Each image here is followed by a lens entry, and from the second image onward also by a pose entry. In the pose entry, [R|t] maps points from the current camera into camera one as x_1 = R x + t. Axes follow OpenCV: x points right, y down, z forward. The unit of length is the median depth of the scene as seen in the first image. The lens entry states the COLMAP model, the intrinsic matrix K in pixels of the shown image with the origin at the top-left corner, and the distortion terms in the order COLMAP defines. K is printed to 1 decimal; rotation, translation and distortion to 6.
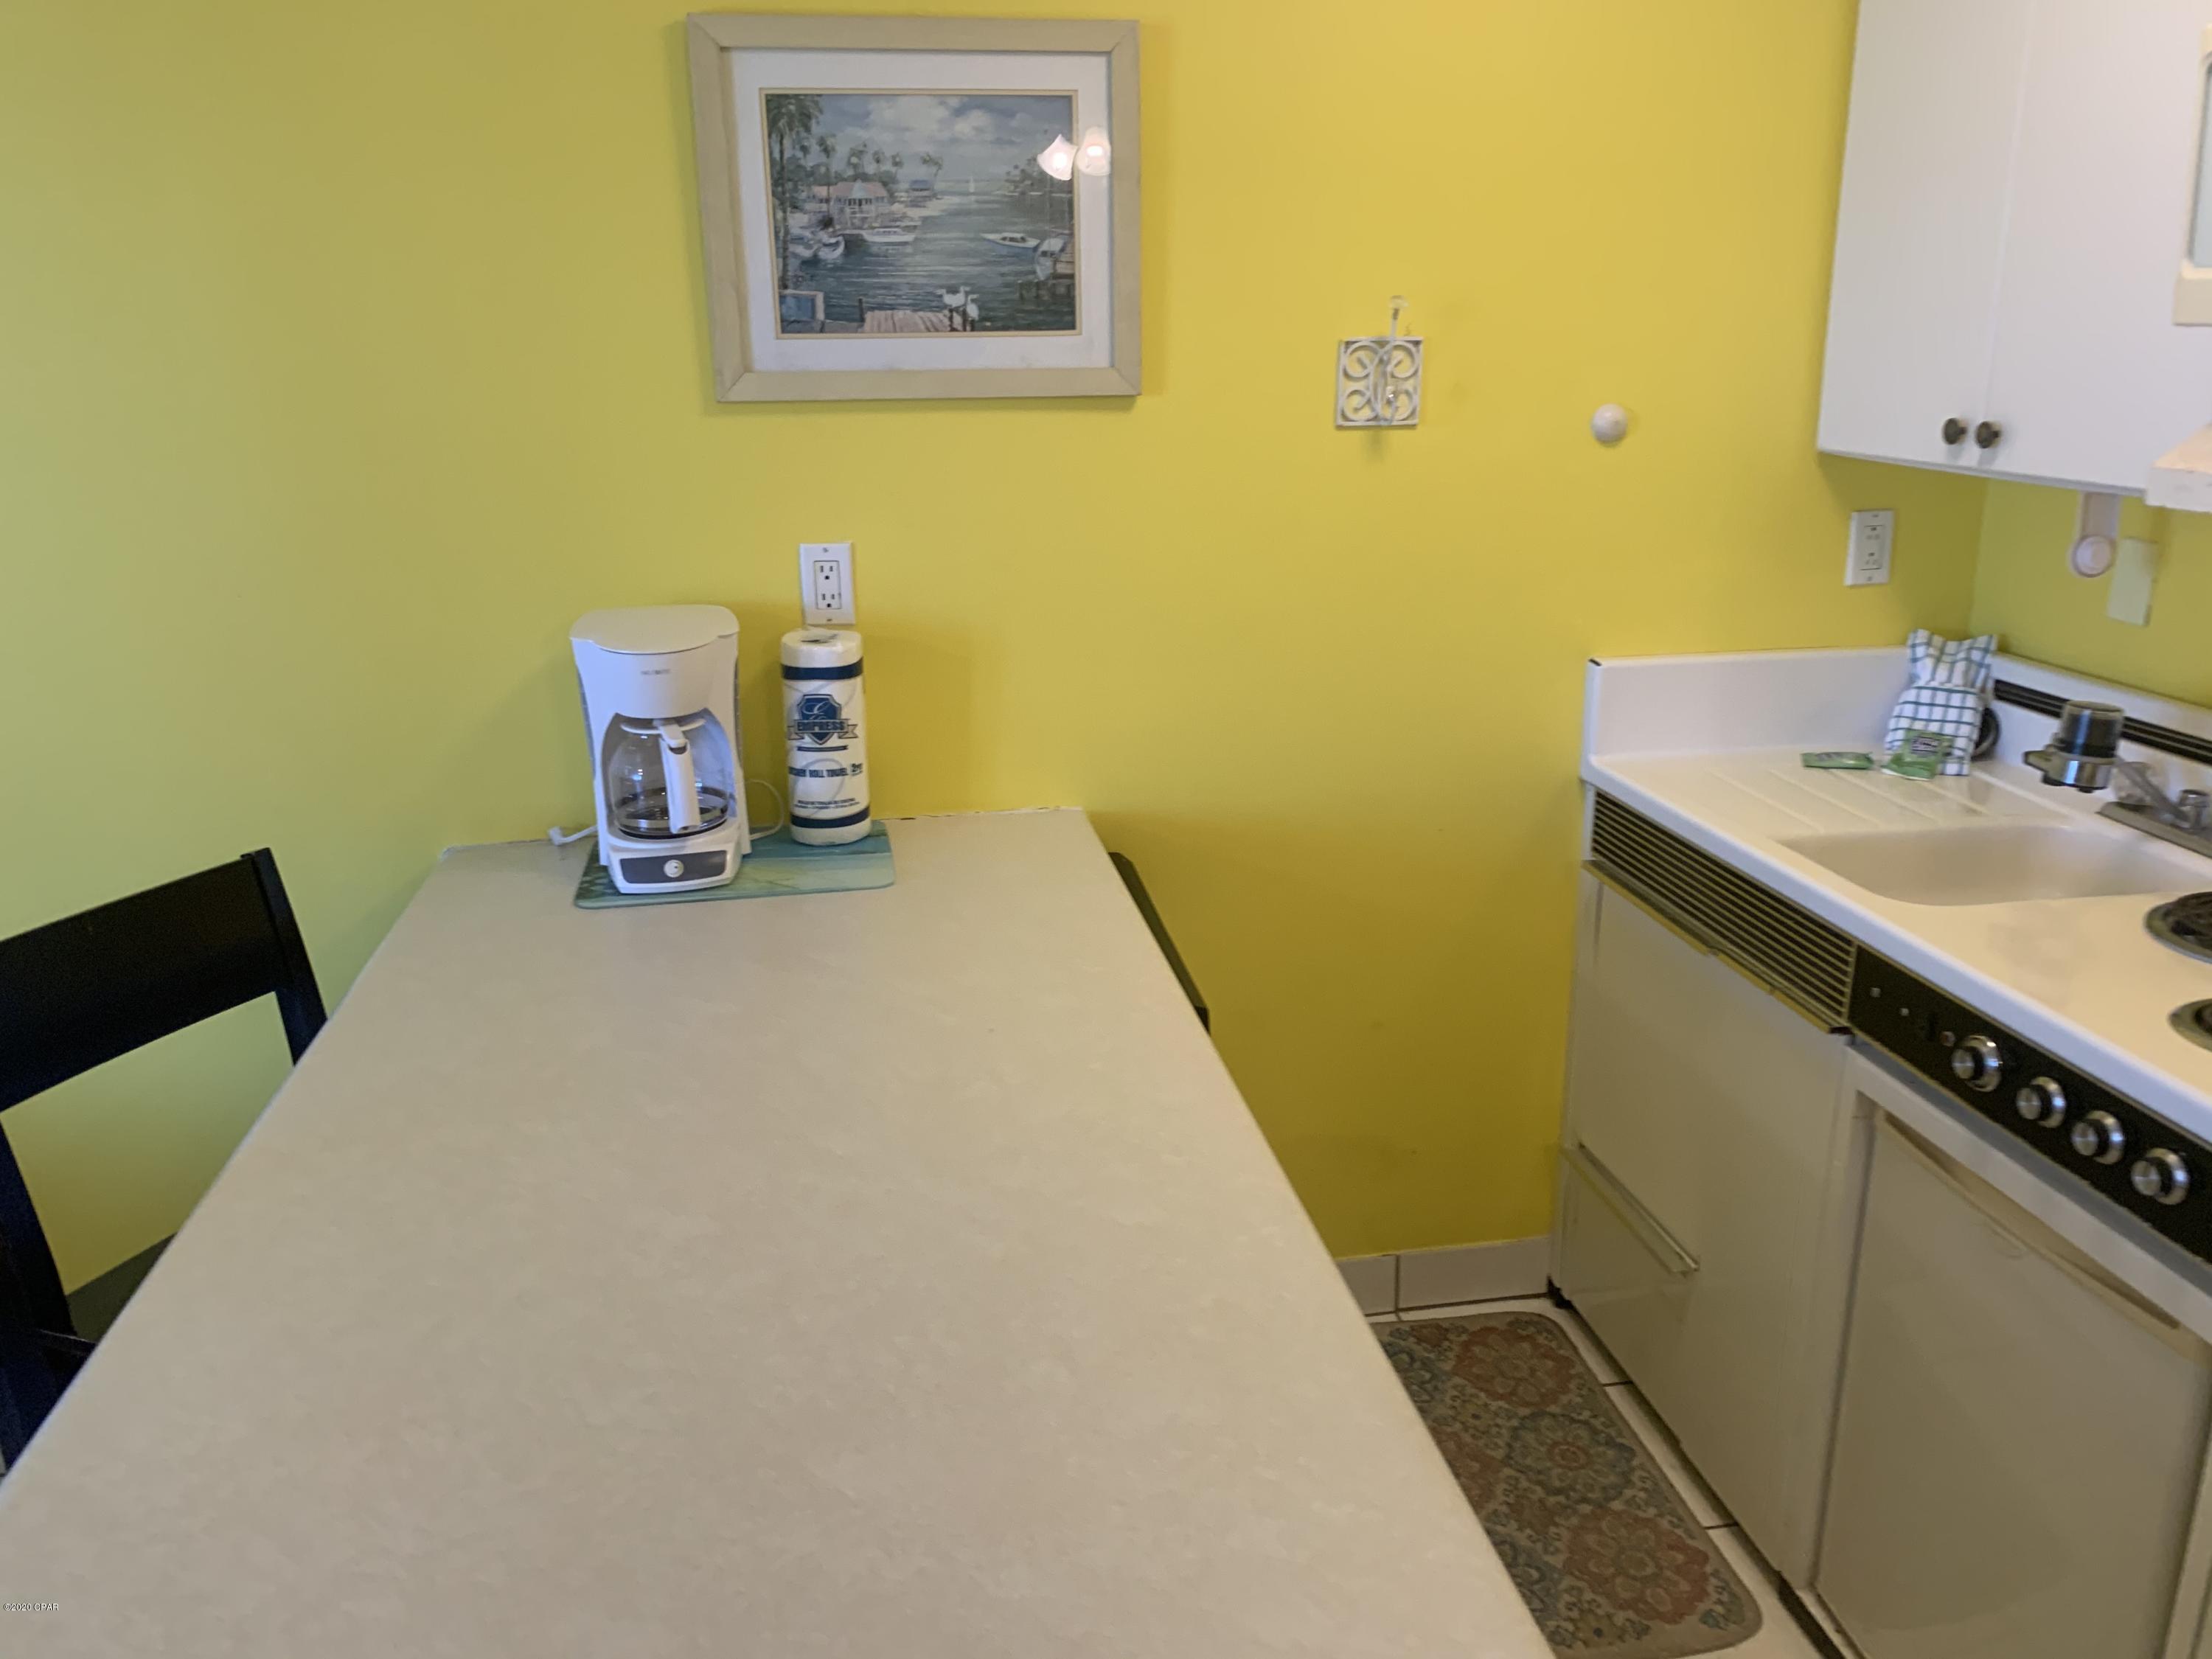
lens RADIAL K [[1693.7, 0, 1119.9], [0, 1693.7, 818.5], [0, 0, 1]] dist [0.048371, -0.055563]
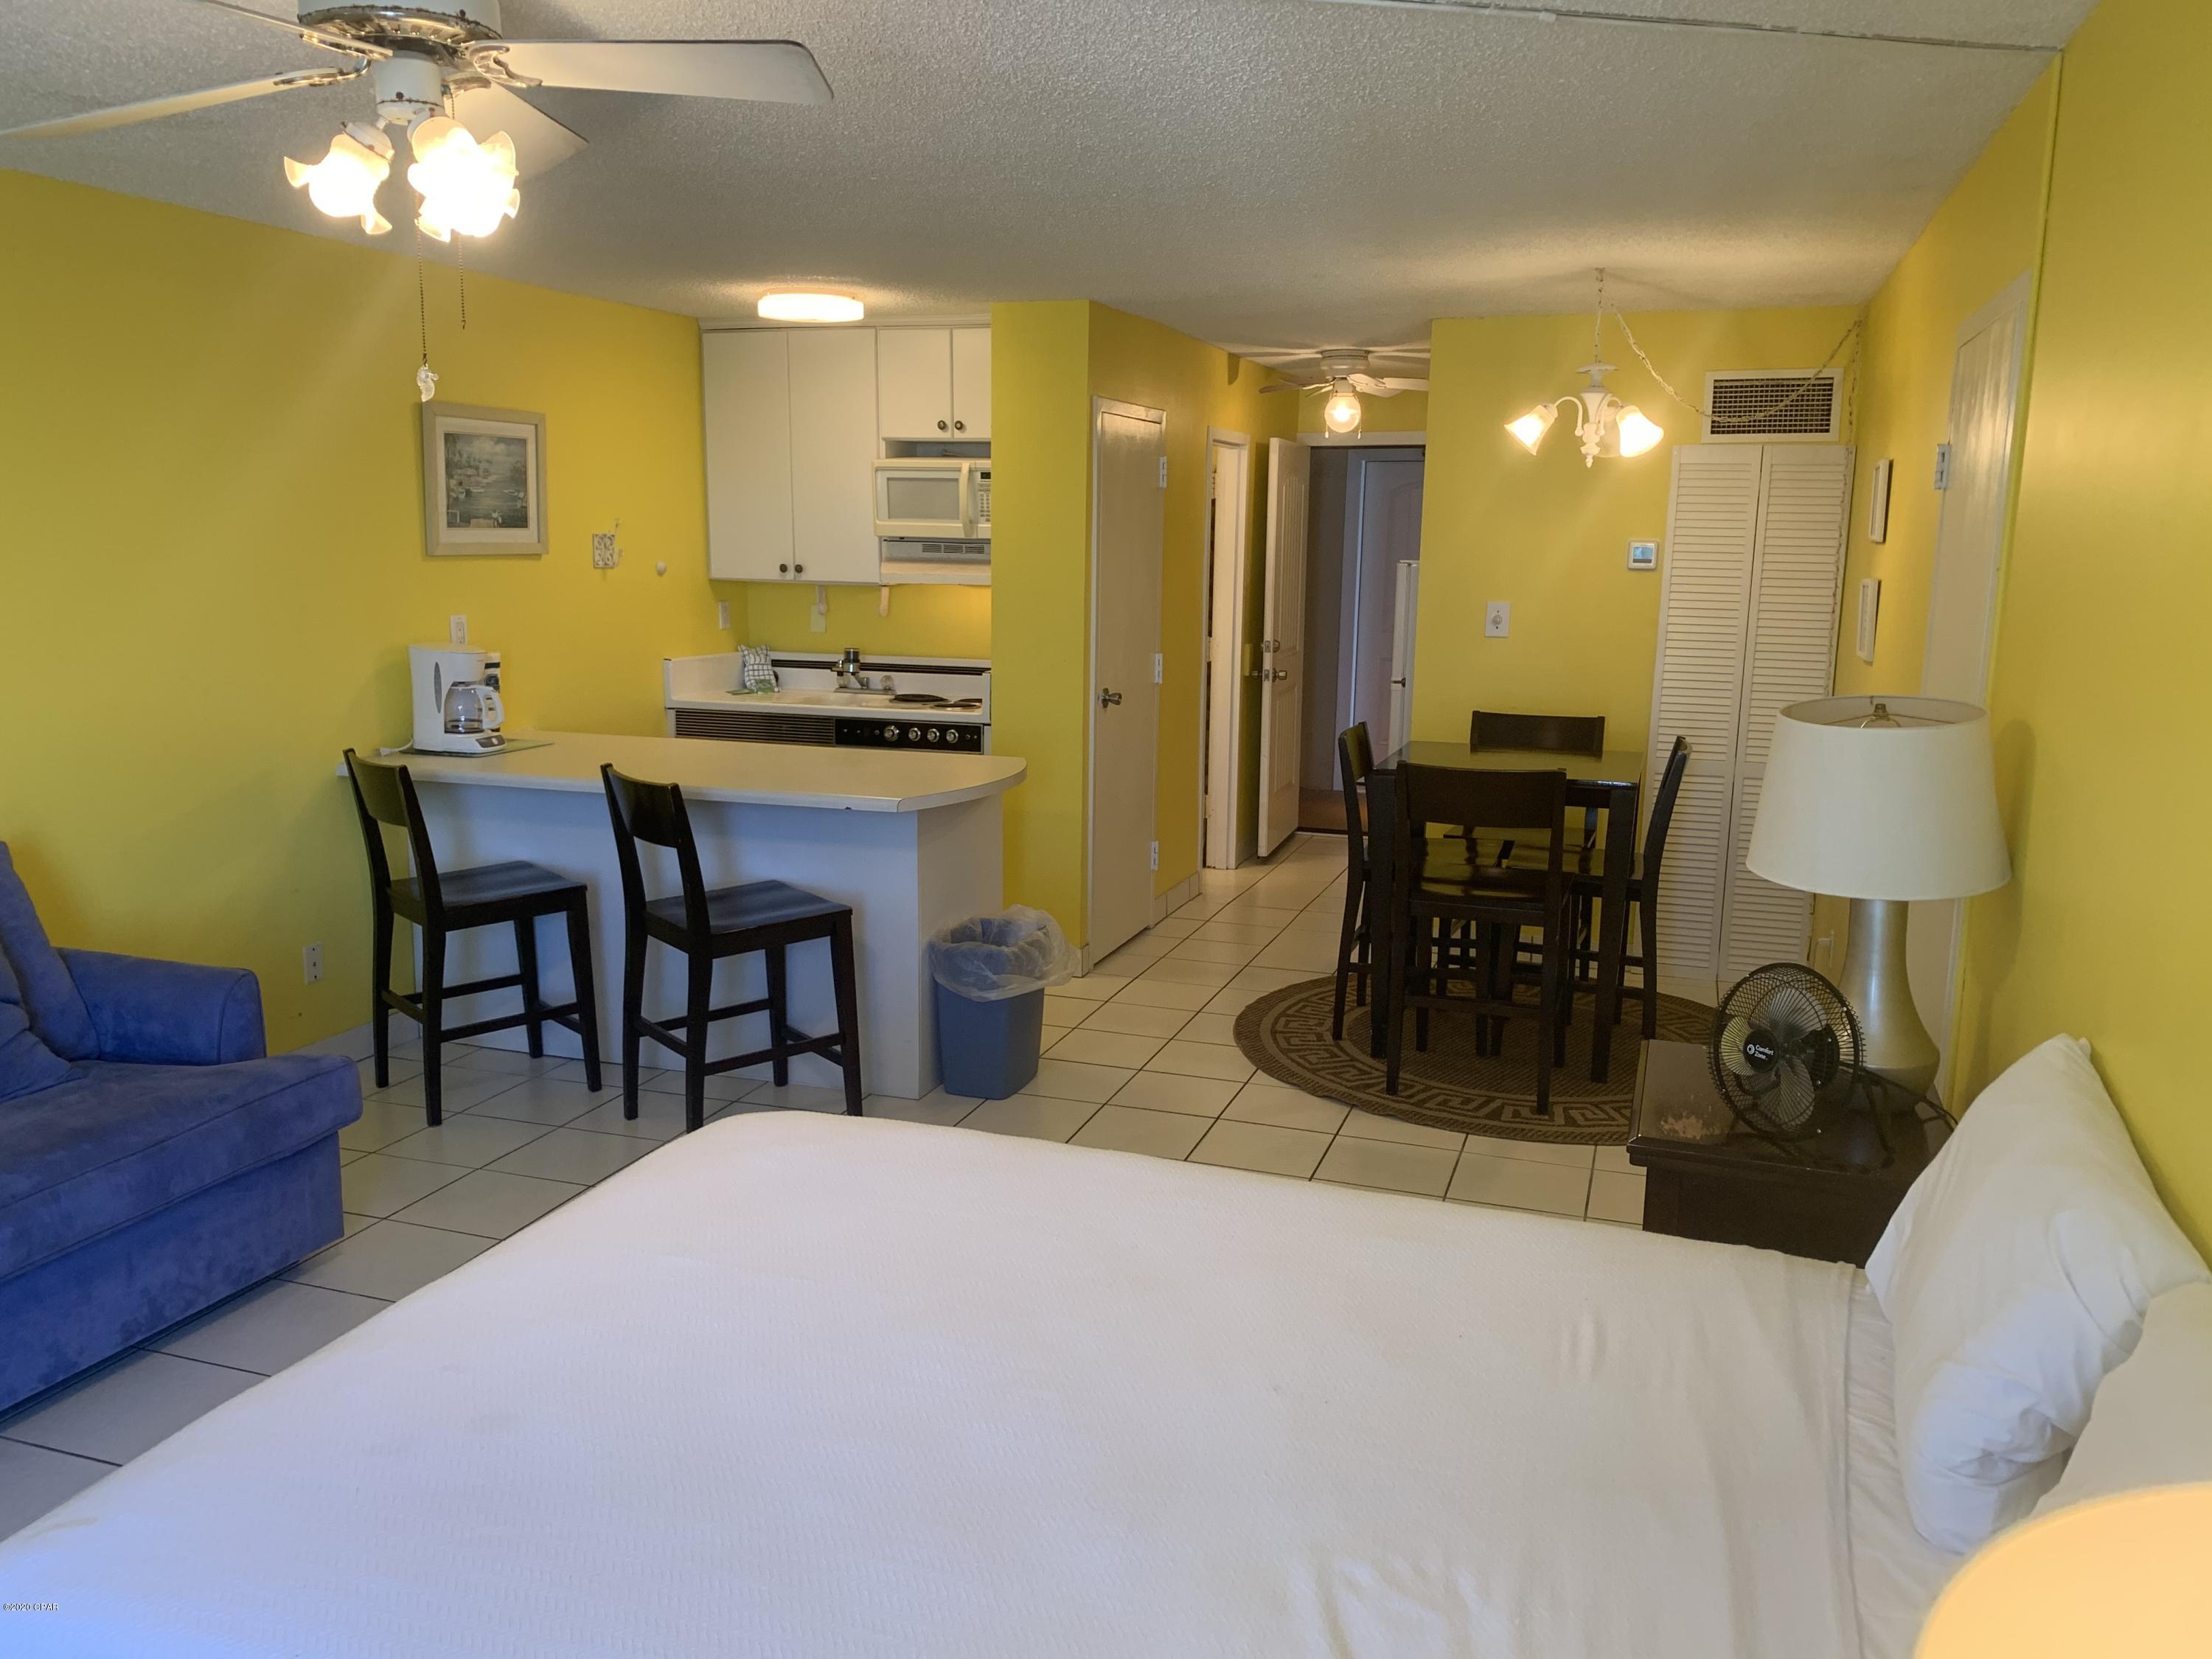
lens RADIAL K [[1693.7, 0, 1112.8], [0, 1693.7, 813.2], [0, 0, 1]] dist [0.048371, -0.055563]
pose [[0.482204, -0.126710, 0.866847, -1.874153], [0.228322, 0.973466, 0.015285, 0.281434], [-0.845783, 0.190550, 0.498340, -0.904170]]
